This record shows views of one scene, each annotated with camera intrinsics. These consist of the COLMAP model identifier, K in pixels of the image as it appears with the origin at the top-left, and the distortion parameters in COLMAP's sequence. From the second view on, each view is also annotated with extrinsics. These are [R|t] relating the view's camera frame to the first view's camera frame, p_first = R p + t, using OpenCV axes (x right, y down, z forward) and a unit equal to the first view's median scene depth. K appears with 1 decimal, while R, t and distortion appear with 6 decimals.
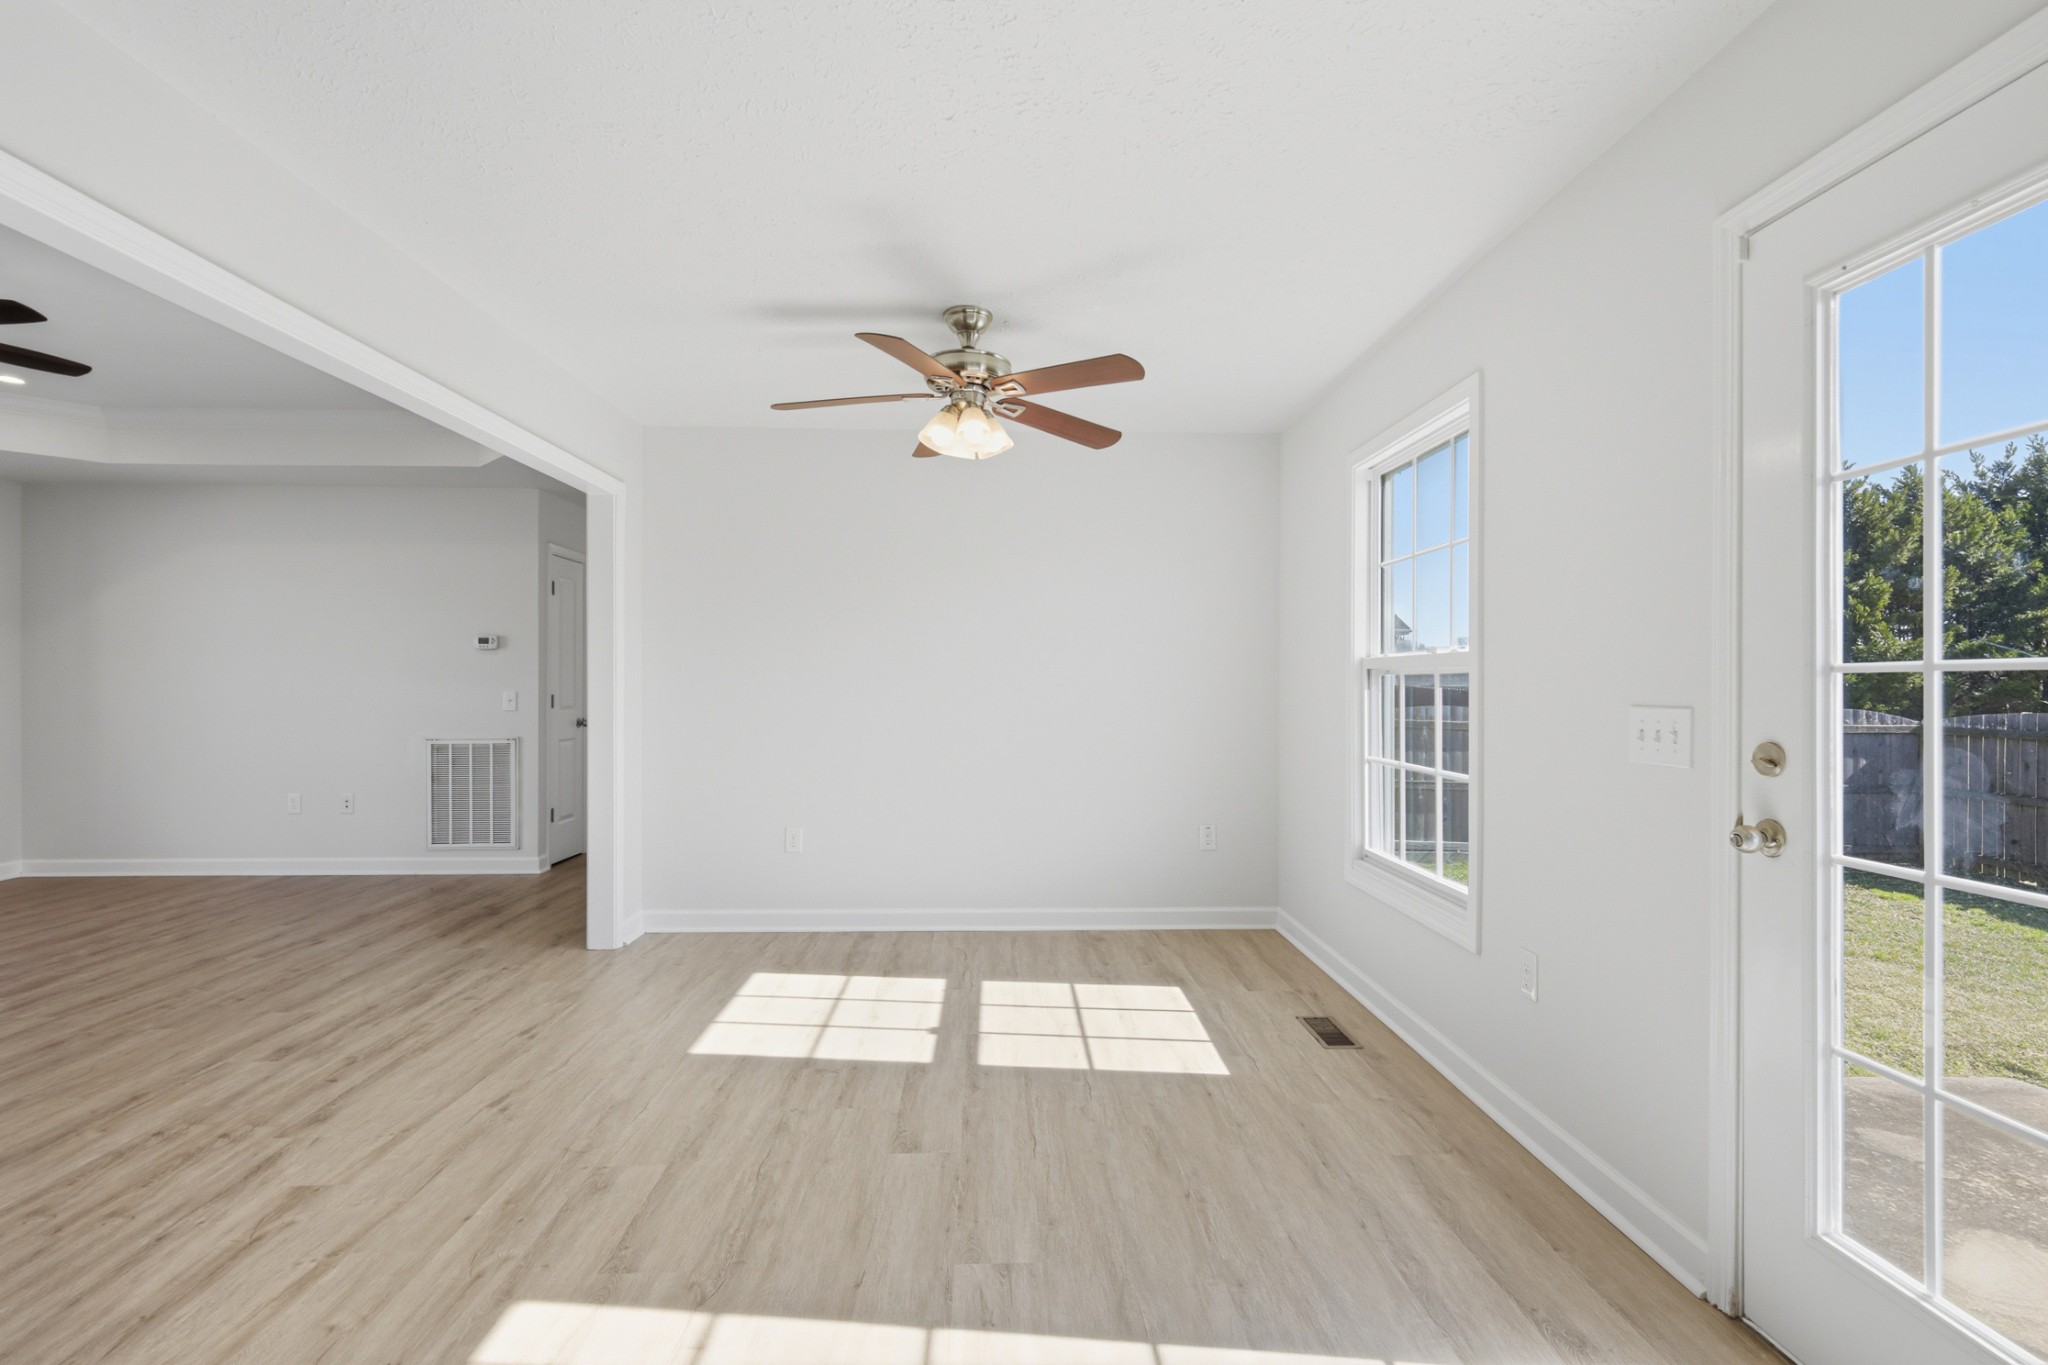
lens RADIAL K [[920.8, 0, 1024.0], [0, 920.8, 682.5], [0, 0, 1]] dist [0.002590, -0.000160]
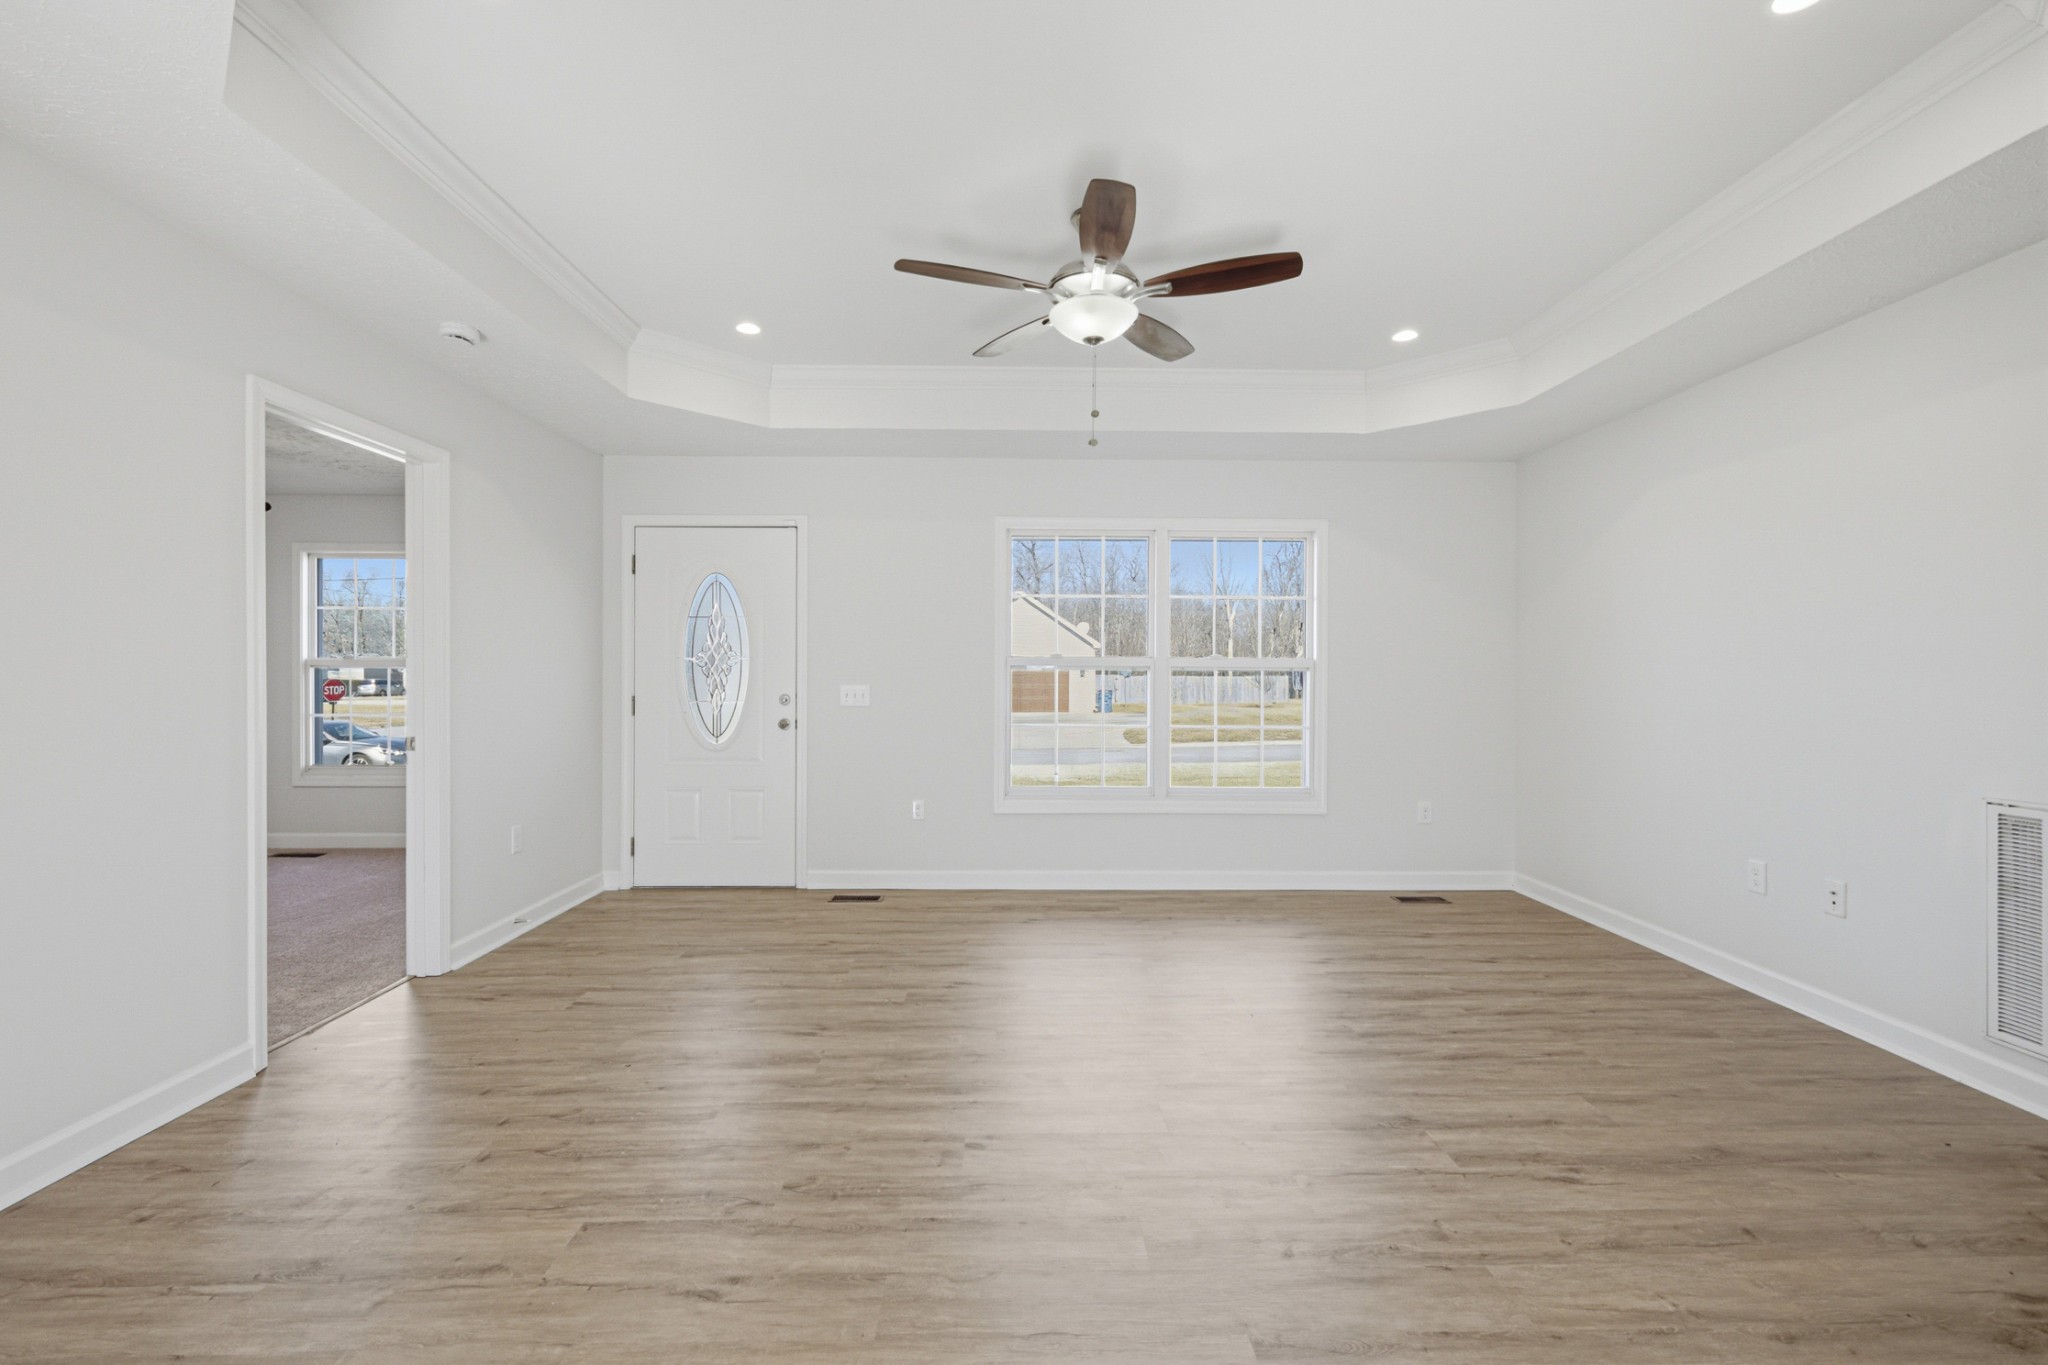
lens RADIAL K [[920.8, 0, 1024.0], [0, 920.8, 682.5], [0, 0, 1]] dist [0.002590, -0.000160]
pose [[-0.023618, 0.006185, -0.999702, -0.191758], [-0.002024, 0.999979, 0.006234, 0.004574], [0.999719, 0.002171, -0.023605, 0.545123]]
